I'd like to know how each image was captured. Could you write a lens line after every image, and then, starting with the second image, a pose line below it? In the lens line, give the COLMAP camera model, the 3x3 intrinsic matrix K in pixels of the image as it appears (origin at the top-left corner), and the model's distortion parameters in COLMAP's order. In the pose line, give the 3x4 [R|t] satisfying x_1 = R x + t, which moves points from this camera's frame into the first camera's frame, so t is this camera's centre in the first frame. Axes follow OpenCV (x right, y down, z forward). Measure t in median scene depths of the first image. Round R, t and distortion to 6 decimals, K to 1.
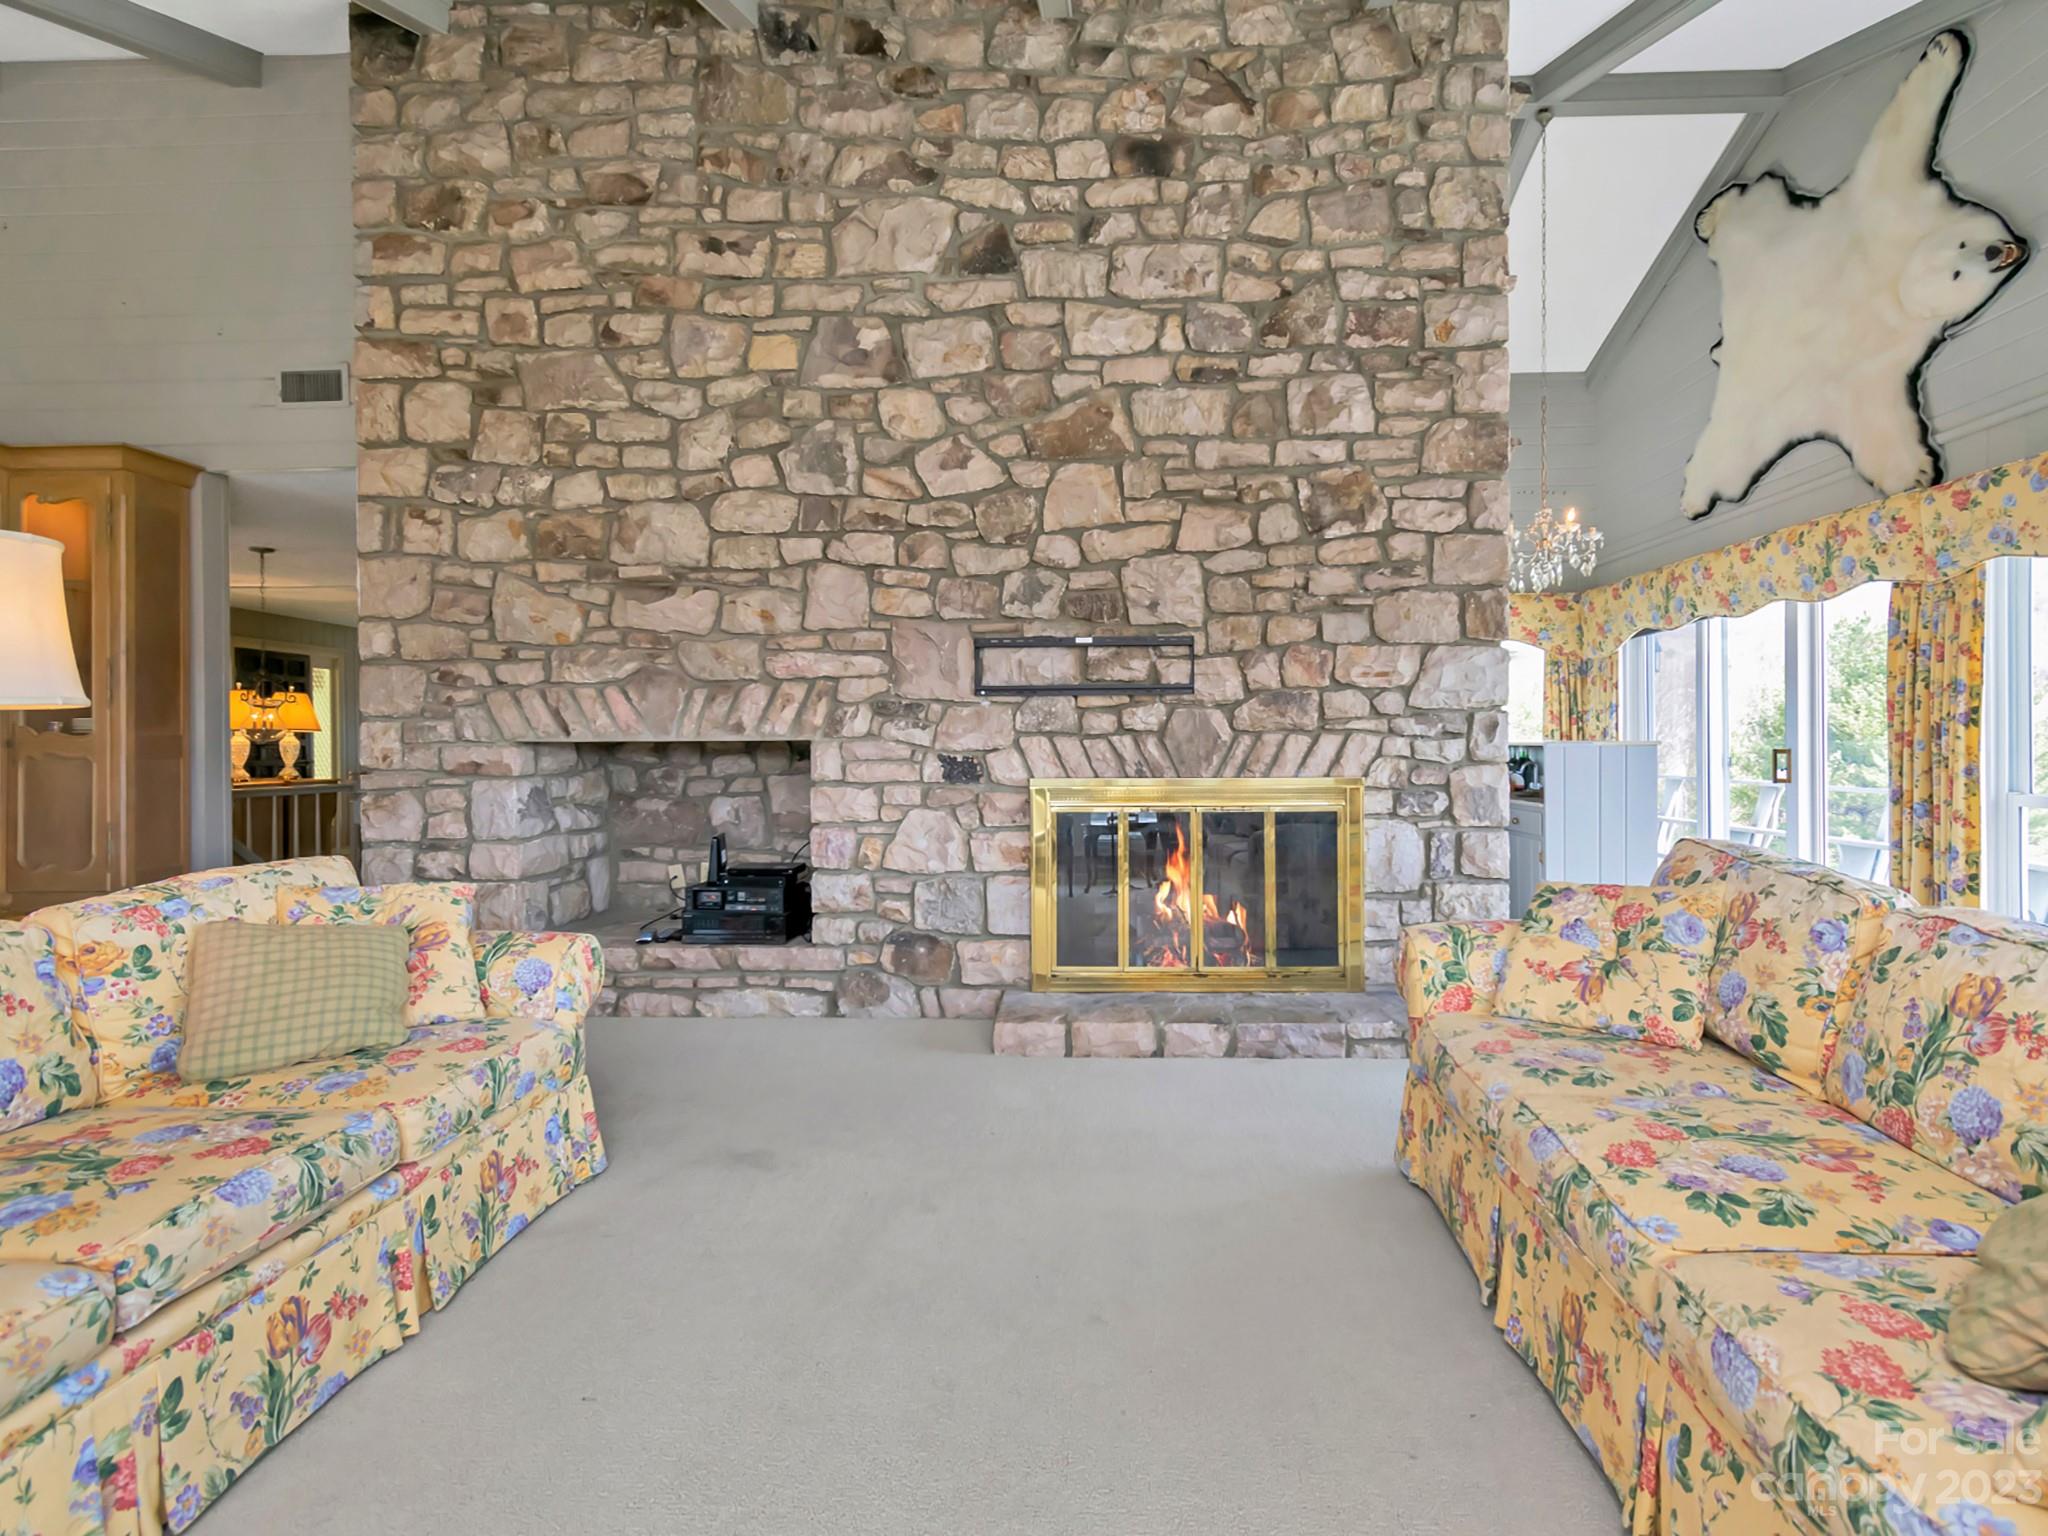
lens RADIAL K [[1028.7, 0, 1092.9], [0, 1028.7, 749.8], [0, 0, 1]] dist [0.004548, -0.000704]
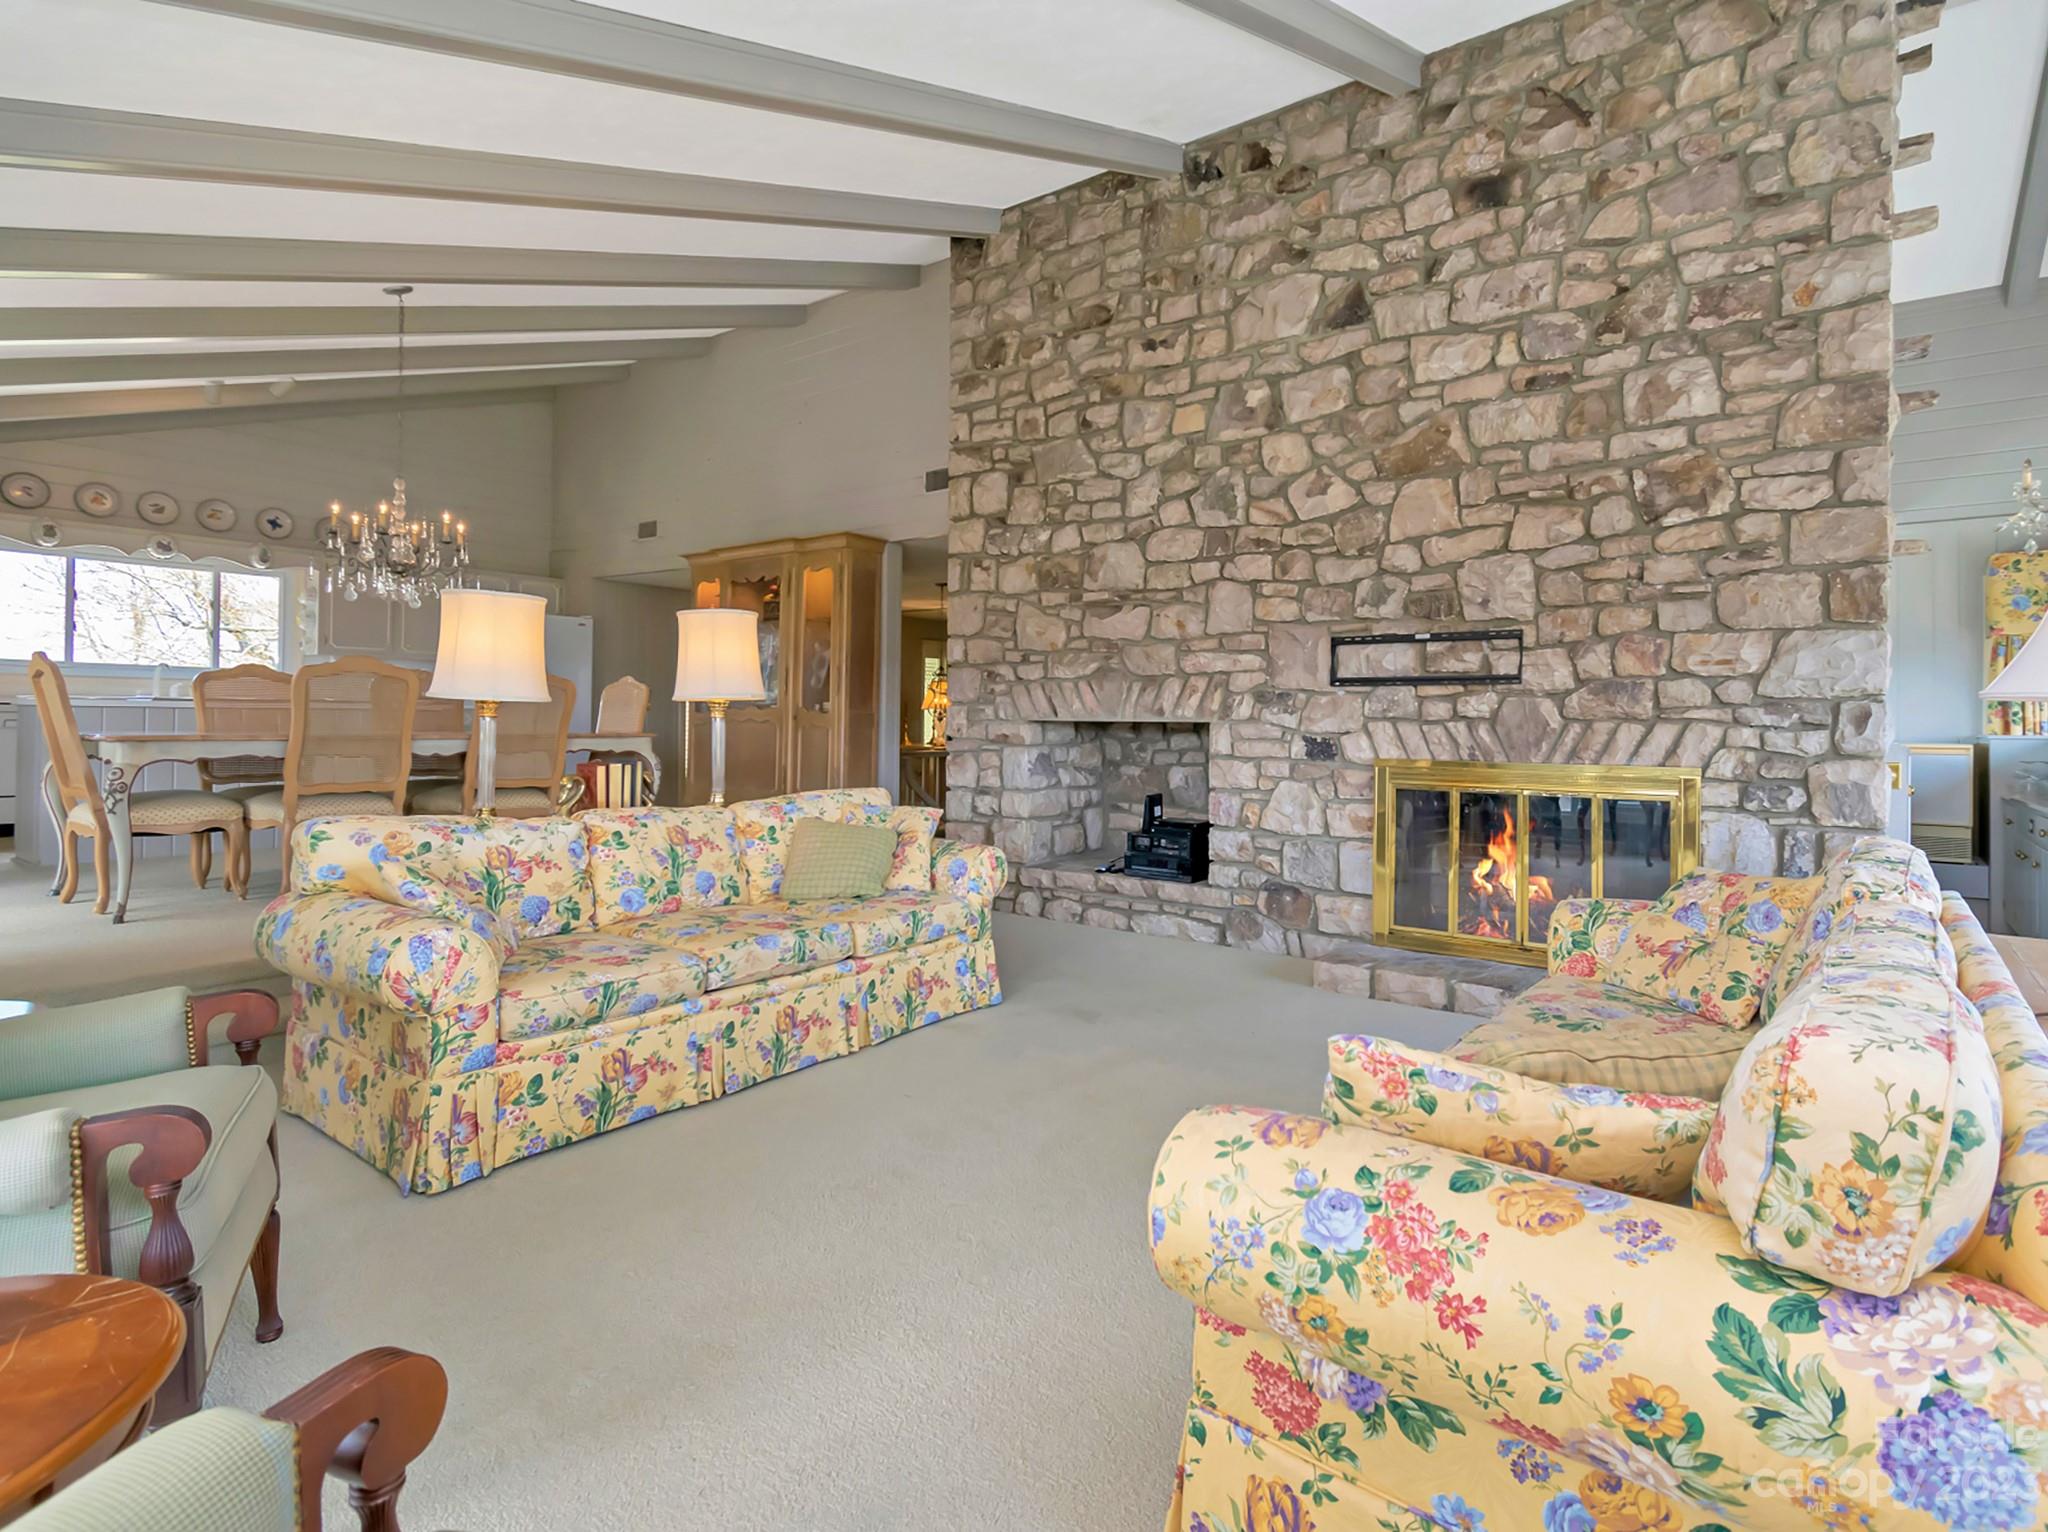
lens RADIAL K [[1053.6, 0, 1126.9], [0, 1053.6, 717.1], [0, 0, 1]] dist [0.004650, 0.000272]
pose [[0.835014, 0.011334, -0.550112, 0.353861], [-0.019365, 0.999774, -0.008796, -0.002289], [0.549888, 0.017998, 0.835044, -0.132796]]
